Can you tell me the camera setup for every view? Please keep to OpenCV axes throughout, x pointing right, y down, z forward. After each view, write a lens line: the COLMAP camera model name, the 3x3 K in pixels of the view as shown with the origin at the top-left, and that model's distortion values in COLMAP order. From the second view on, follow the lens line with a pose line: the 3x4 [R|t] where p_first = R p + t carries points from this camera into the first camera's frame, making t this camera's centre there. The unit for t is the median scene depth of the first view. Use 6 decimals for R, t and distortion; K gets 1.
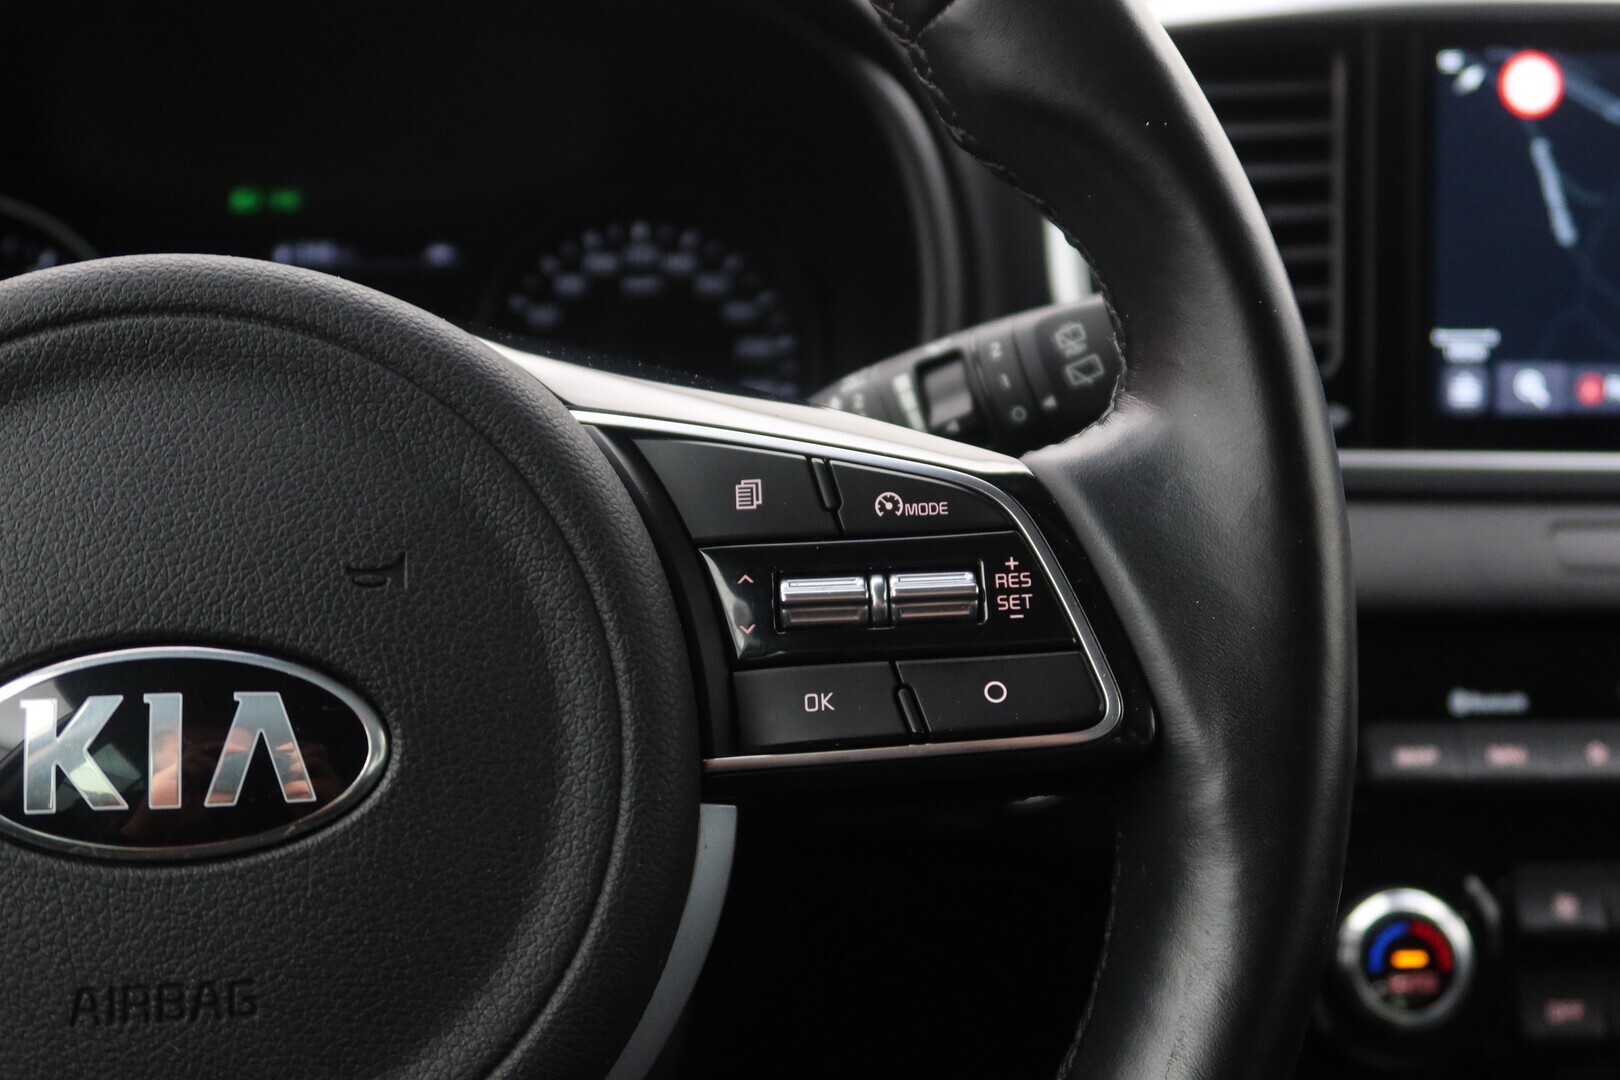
lens RADIAL K [[2059.4, 0, 810.0], [0, 2059.4, 540.0], [0, 0, 1]] dist [-0.004352, -0.032645]
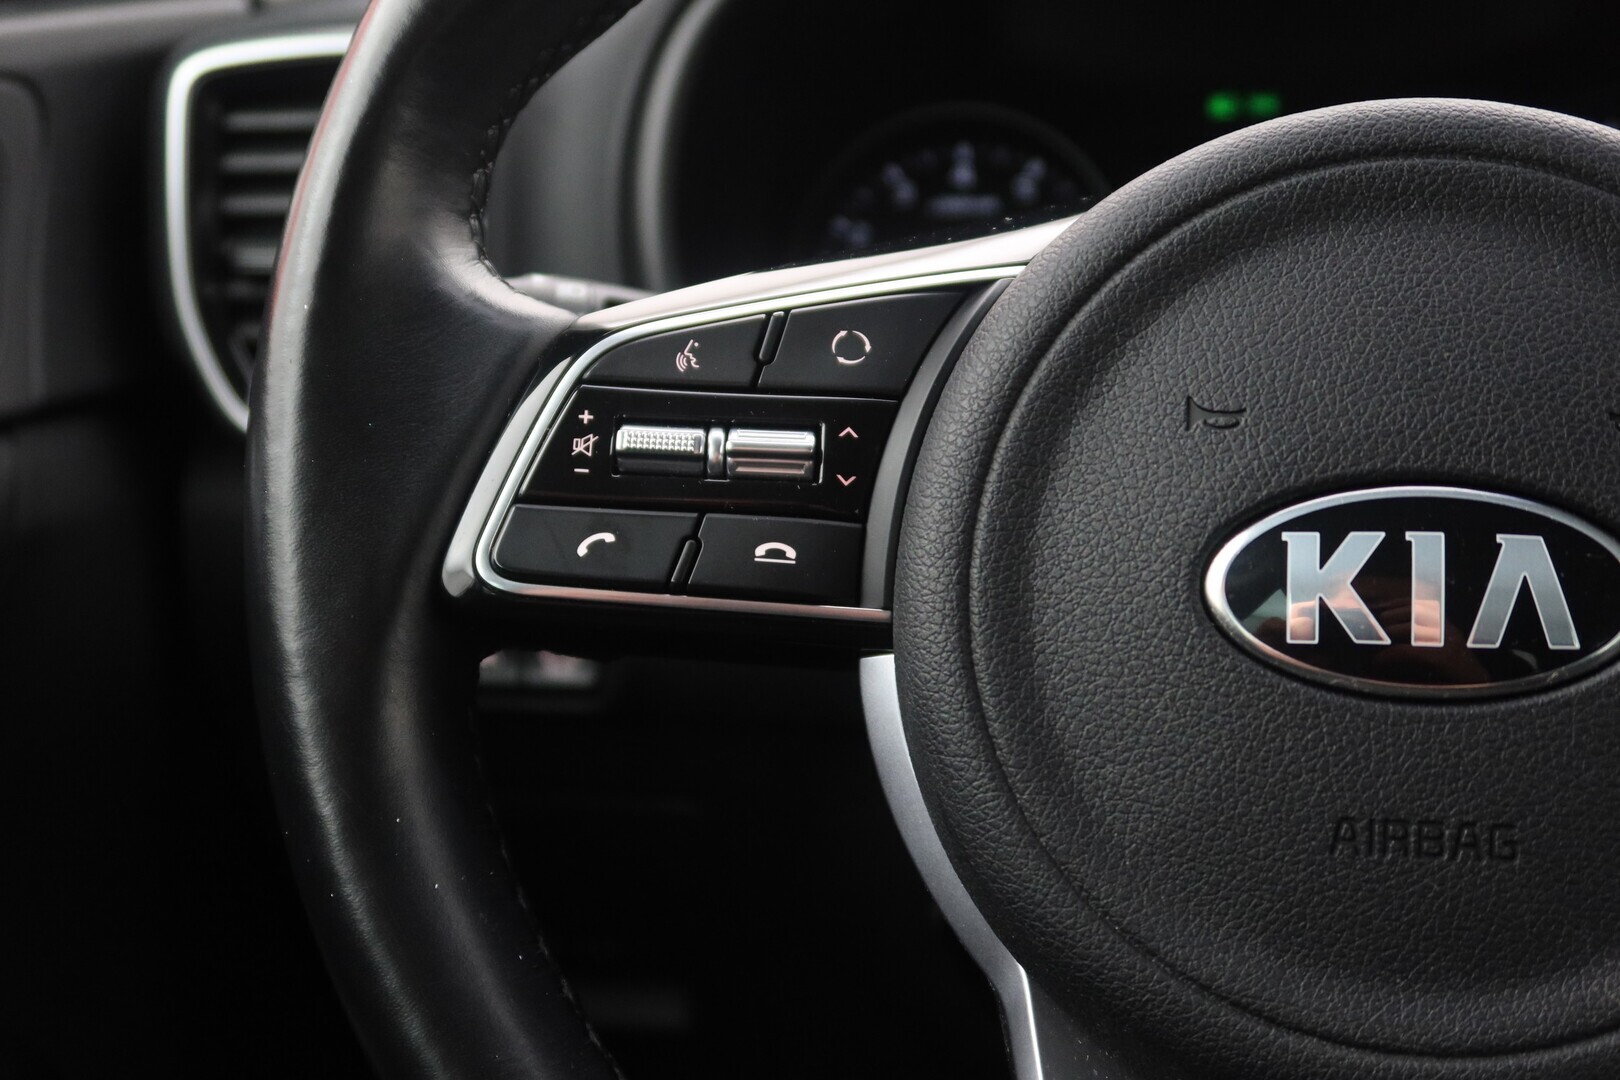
lens RADIAL K [[2059.4, 0, 810.0], [0, 2059.4, 540.0], [0, 0, 1]] dist [-0.004352, -0.032645]
pose [[0.939191, 0.039823, -0.341079, -0.253604], [-0.033216, 0.999131, 0.025192, 0.063219], [0.341786, -0.012331, 0.939697, -0.037952]]
